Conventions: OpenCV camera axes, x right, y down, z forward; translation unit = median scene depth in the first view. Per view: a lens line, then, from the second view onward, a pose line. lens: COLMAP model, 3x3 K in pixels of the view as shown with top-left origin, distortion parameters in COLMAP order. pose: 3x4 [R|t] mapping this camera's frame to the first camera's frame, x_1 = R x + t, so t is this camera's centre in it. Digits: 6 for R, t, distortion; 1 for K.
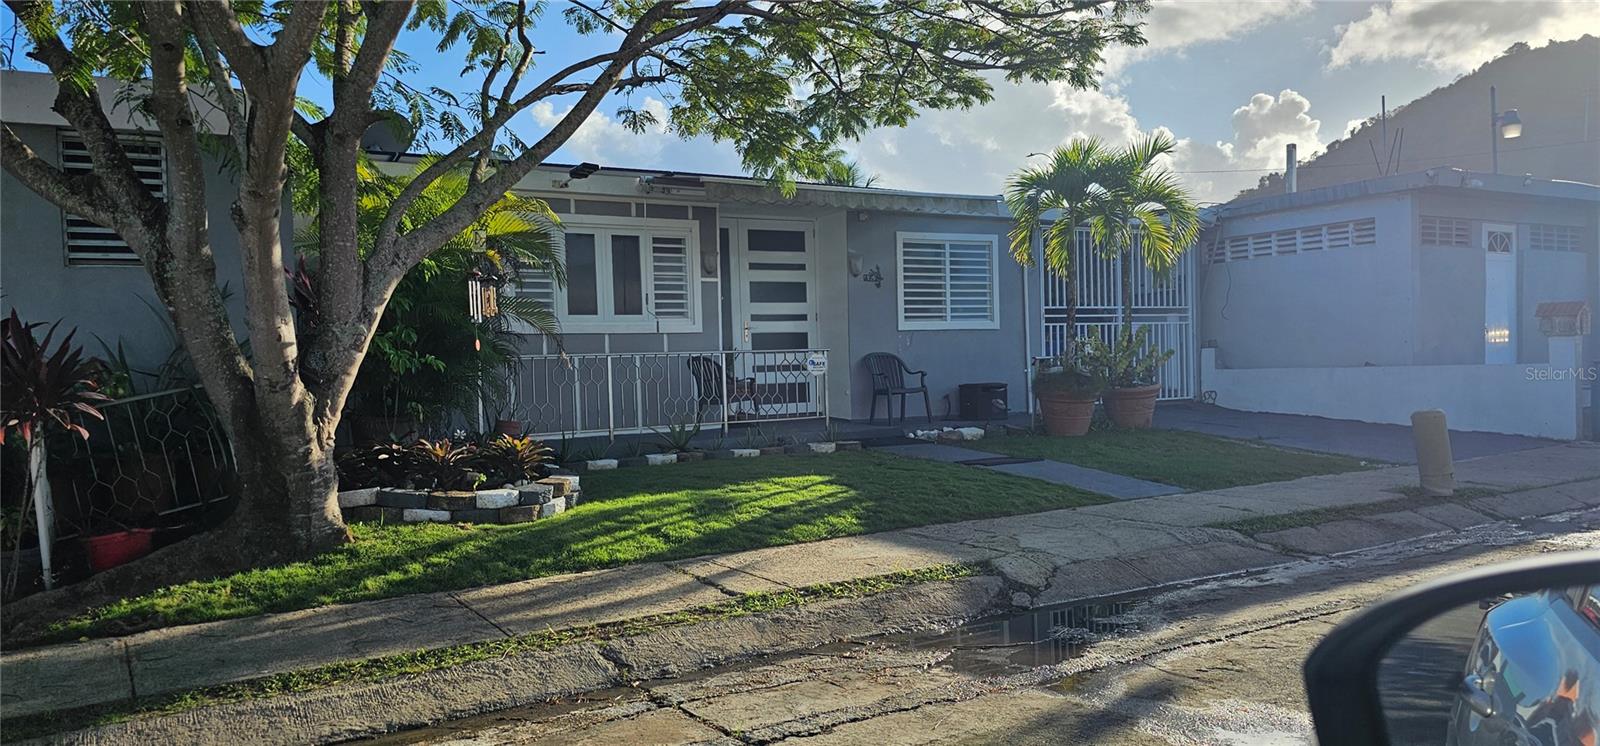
lens RADIAL K [[1068.9, 0, 800.0], [0, 1068.9, 373.0], [0, 0, 1]] dist [0.076084, -0.080793]
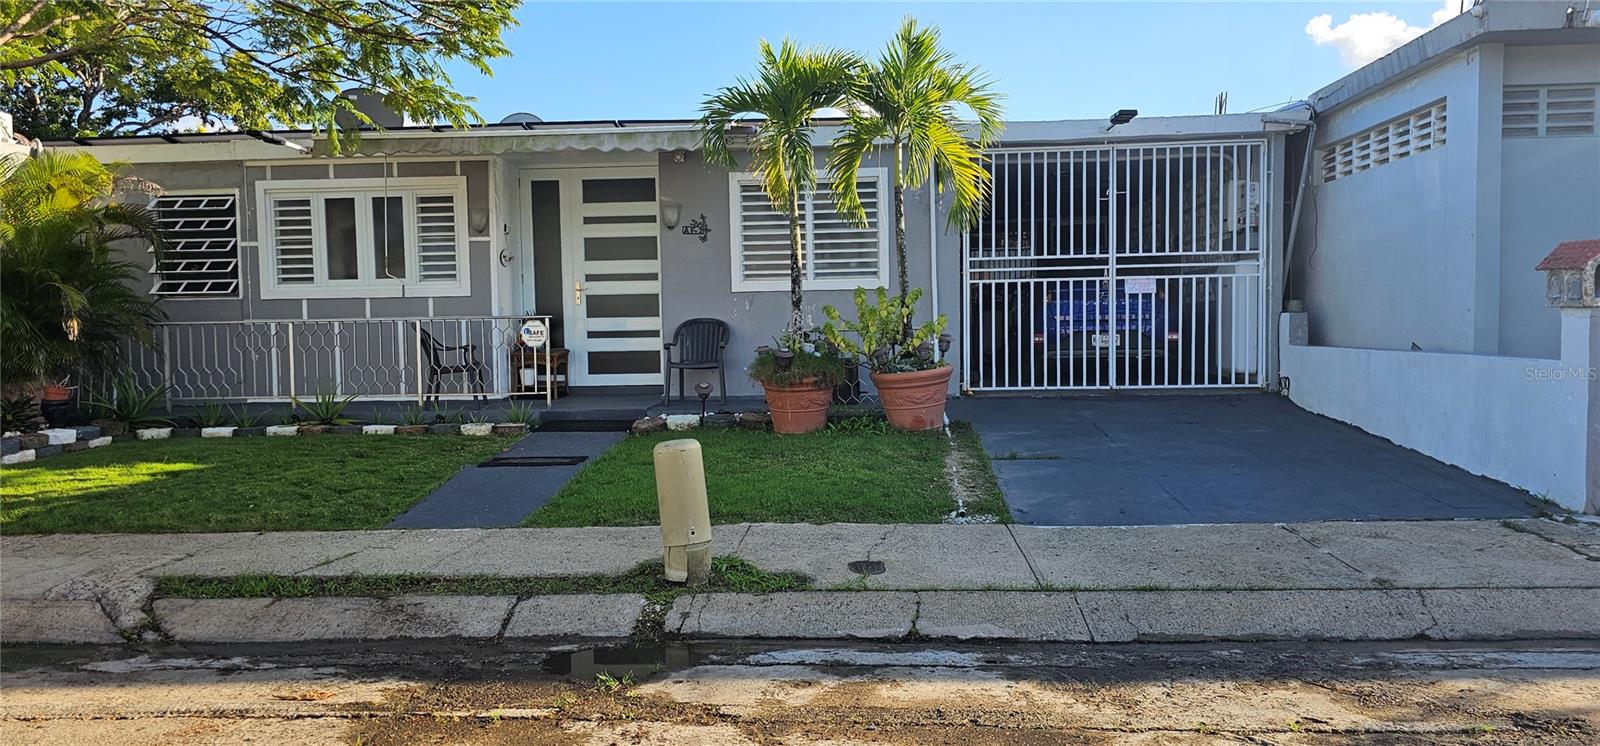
lens RADIAL K [[1068.9, 0, 800.0], [0, 1068.9, 373.0], [0, 0, 1]] dist [0.076084, -0.080793]
pose [[0.829501, 0.042271, -0.556903, 0.673898], [-0.011531, 0.998215, 0.058593, -0.029282], [0.558385, -0.042181, 0.828509, 0.375457]]
